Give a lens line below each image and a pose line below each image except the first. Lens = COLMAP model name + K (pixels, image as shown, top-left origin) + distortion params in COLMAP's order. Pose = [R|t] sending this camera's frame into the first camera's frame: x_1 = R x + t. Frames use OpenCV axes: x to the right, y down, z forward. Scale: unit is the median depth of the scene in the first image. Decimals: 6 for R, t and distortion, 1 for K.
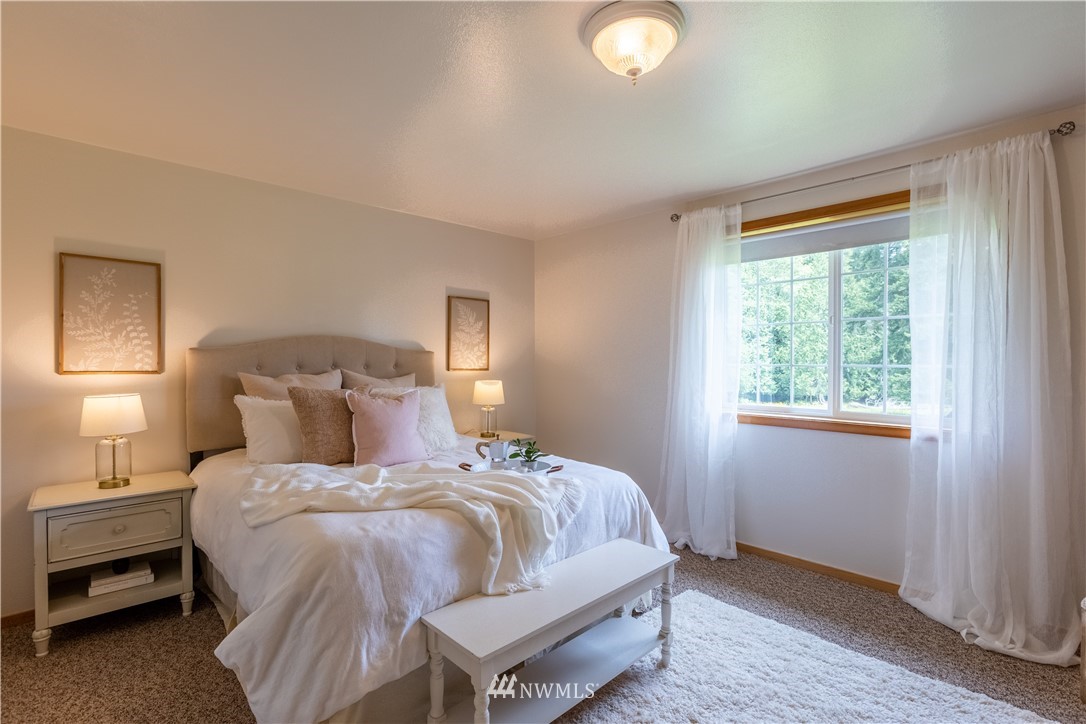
lens RADIAL K [[514.5, 0, 556.5], [0, 514.5, 361.5], [0, 0, 1]] dist [0.001109, -0.000029]
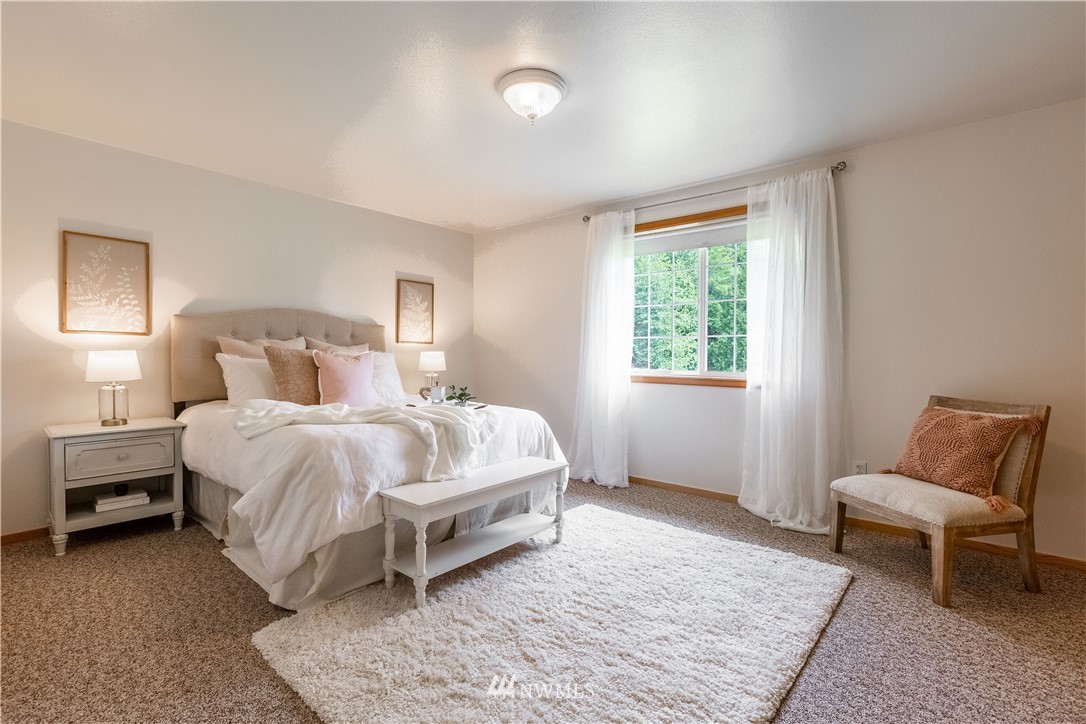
lens RADIAL K [[495.7, 0, 559.0], [0, 495.7, 358.4], [0, 0, 1]] dist [-0.000855, -0.000354]
pose [[0.993997, 0.004467, 0.109312, 0.053305], [-0.005318, 0.999958, 0.007496, 0.069942], [-0.109274, -0.008033, 0.993979, -0.267990]]
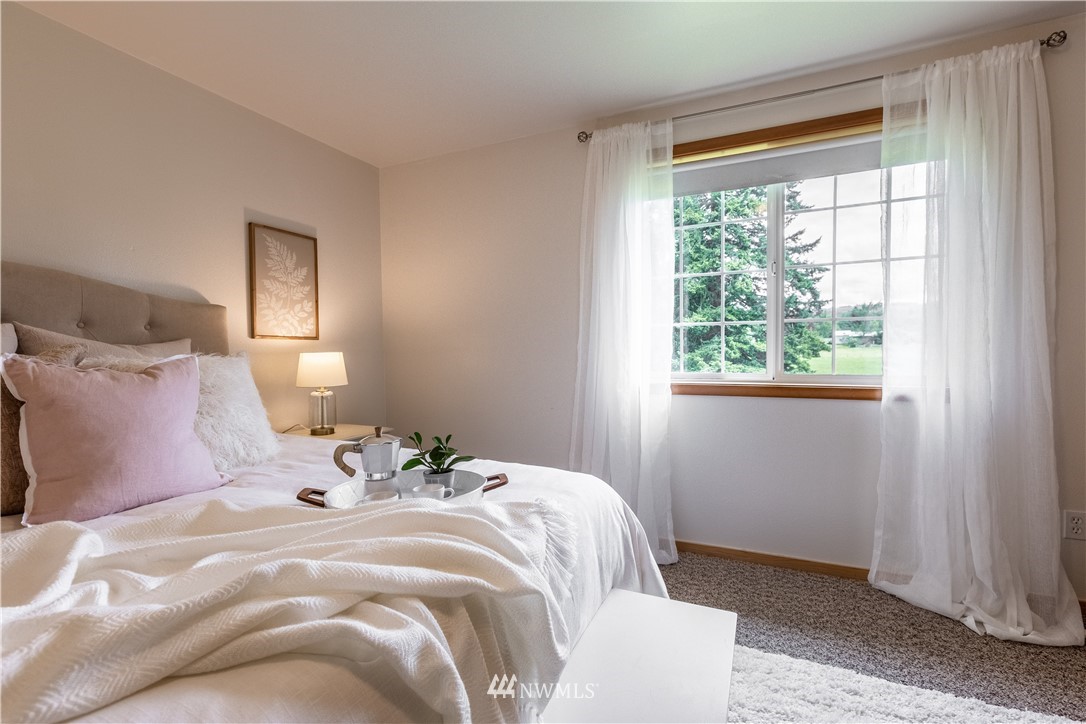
lens RADIAL K [[487.1, 0, 554.2], [0, 487.1, 362.7], [0, 0, 1]] dist [0.002698, 0.000066]
pose [[0.934658, -0.021845, 0.354877, -0.118245], [0.014316, 0.999614, 0.023828, 0.065296], [-0.355260, -0.017191, 0.934609, 0.463663]]
